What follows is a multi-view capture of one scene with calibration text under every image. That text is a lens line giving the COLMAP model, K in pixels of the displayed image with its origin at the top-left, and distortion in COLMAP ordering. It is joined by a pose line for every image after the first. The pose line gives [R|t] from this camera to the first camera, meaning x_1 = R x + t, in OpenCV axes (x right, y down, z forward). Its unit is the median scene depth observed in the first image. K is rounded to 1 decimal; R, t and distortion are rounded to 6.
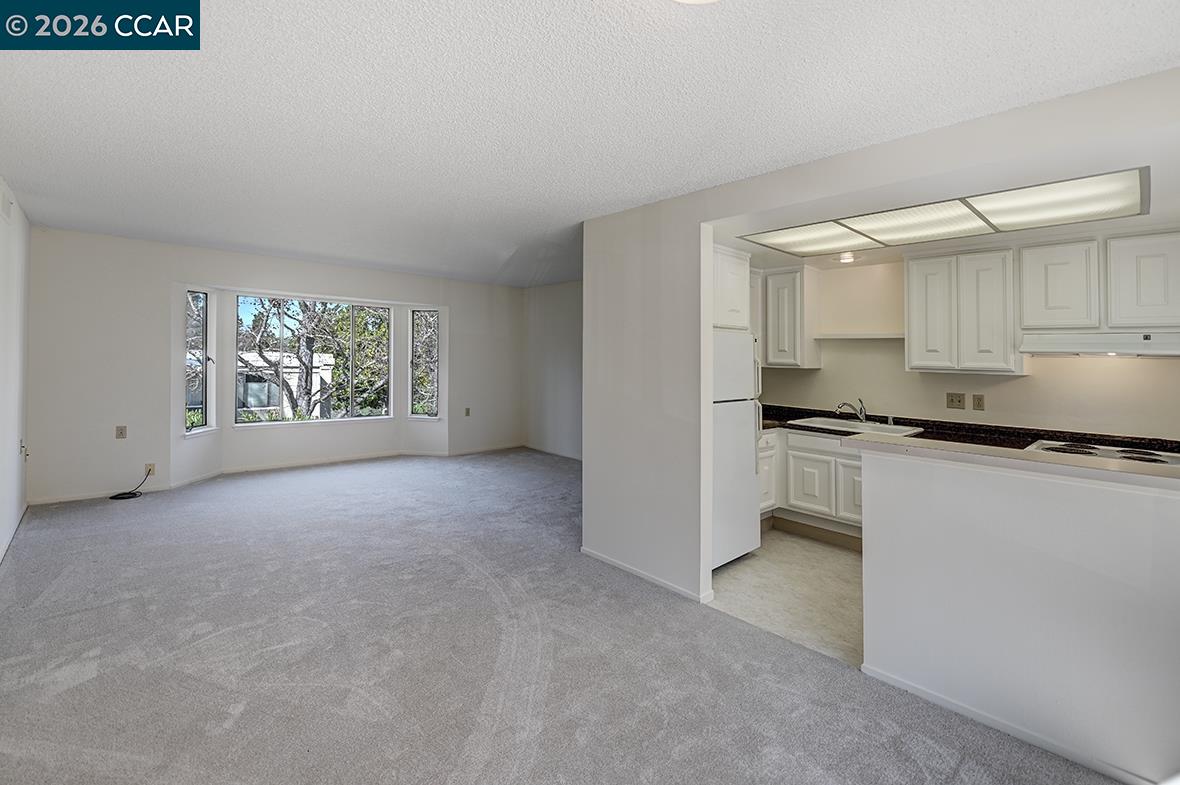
lens RADIAL K [[541.6, 0, 618.5], [0, 541.6, 344.3], [0, 0, 1]] dist [-0.002275, -0.000763]
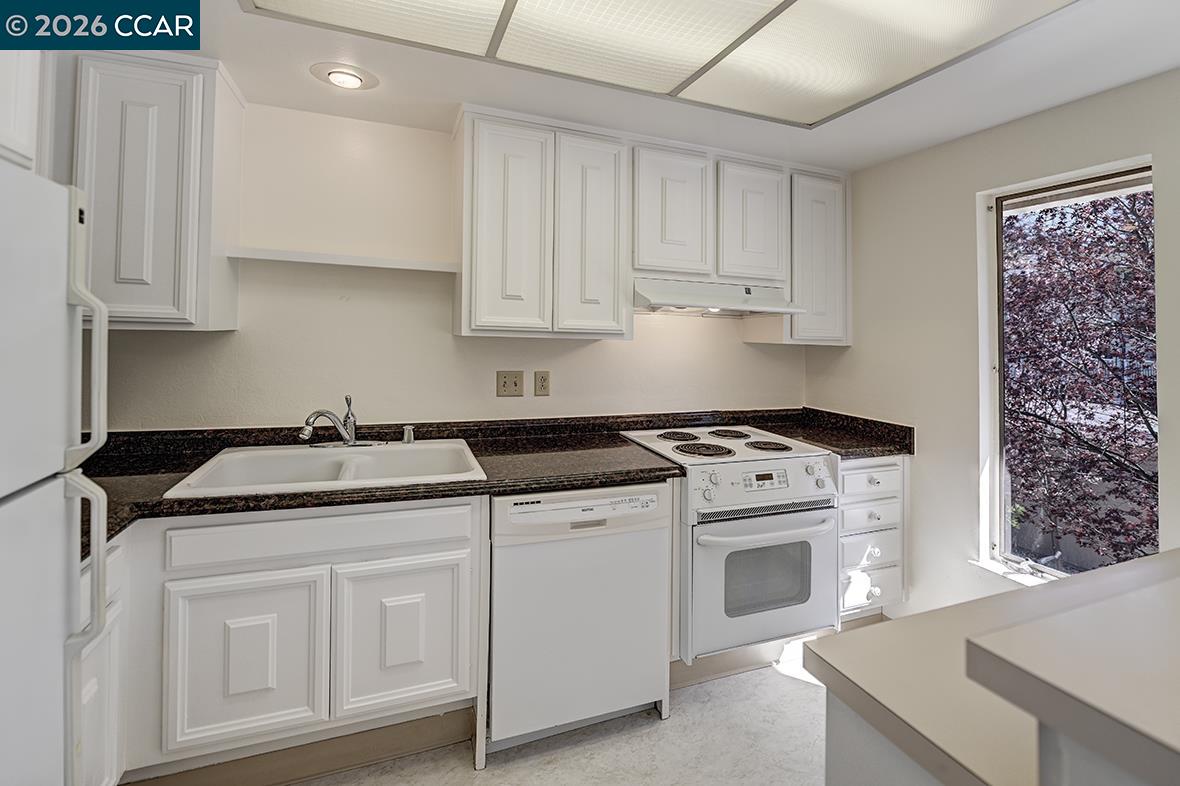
lens RADIAL K [[512.5, 0, 591.2], [0, 512.5, 316.0], [0, 0, 1]] dist [-0.001262, -0.000312]
pose [[0.395729, 0.016293, 0.918223, 0.140694], [-0.040191, 0.999192, -0.000408, 0.027068], [-0.917487, -0.036743, 0.396064, 0.712898]]
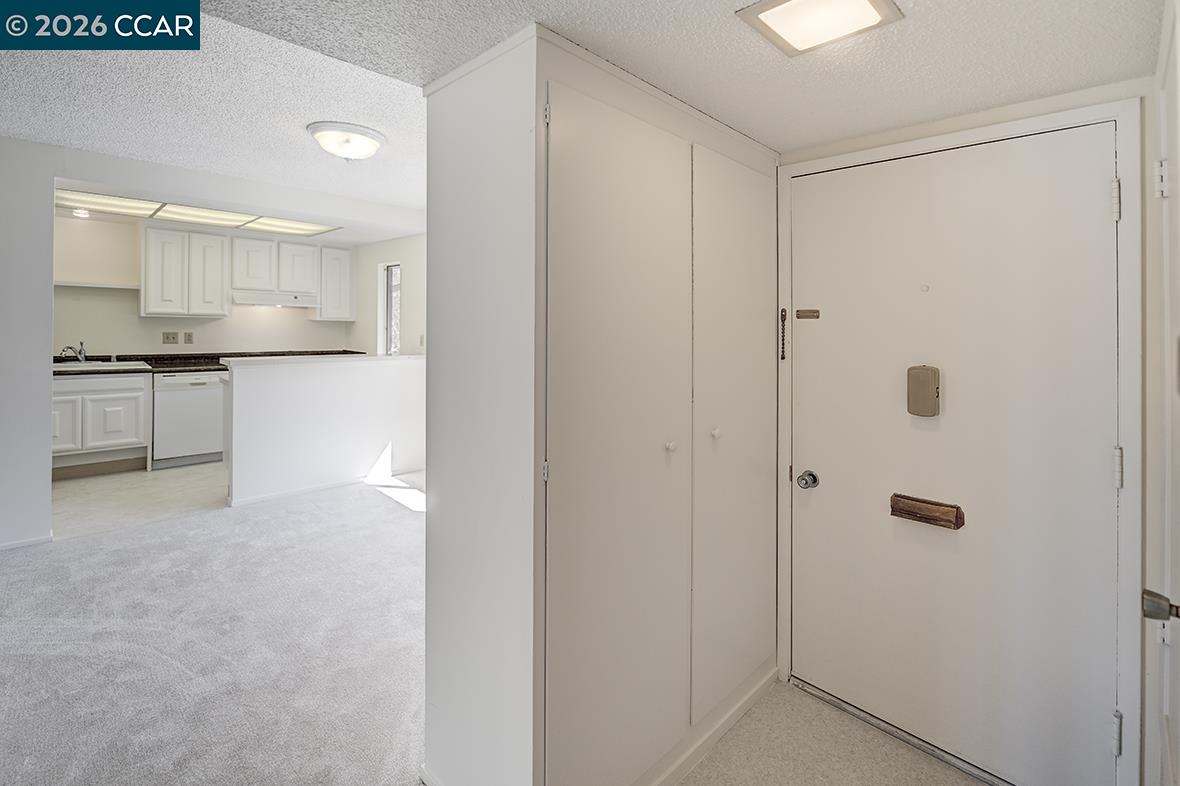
lens RADIAL K [[506.3, 0, 591.4], [0, 506.3, 314.5], [0, 0, 1]] dist [-0.025451, 0.004633]
pose [[-0.040135, -0.006976, 0.999170, -0.660175], [-0.046804, 0.998891, 0.005094, -0.008461], [-0.998097, -0.046561, -0.040417, 0.017770]]
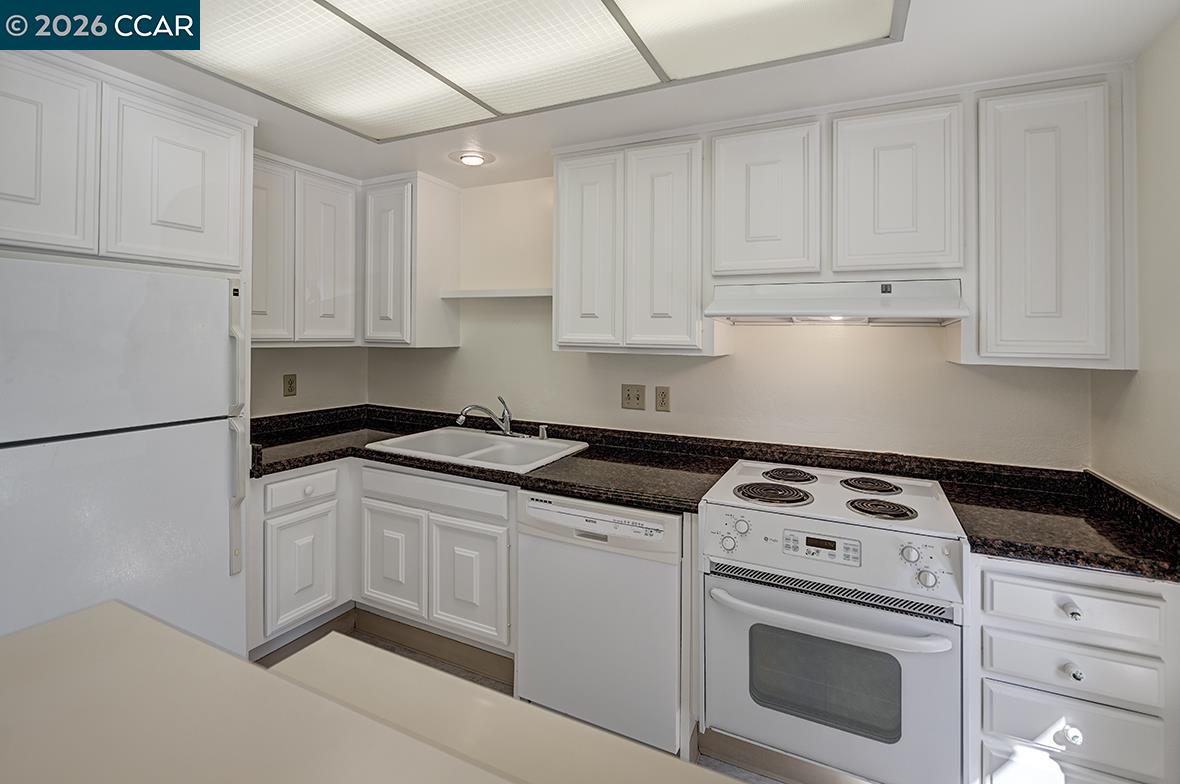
lens RADIAL K [[524.0, 0, 620.3], [0, 524.0, 335.2], [0, 0, 1]] dist [-0.002467, -0.000241]
pose [[0.931239, -0.008303, 0.364314, 0.399131], [-0.001853, 0.999620, 0.027519, 0.017325], [-0.364404, -0.026302, 0.930869, 0.455342]]
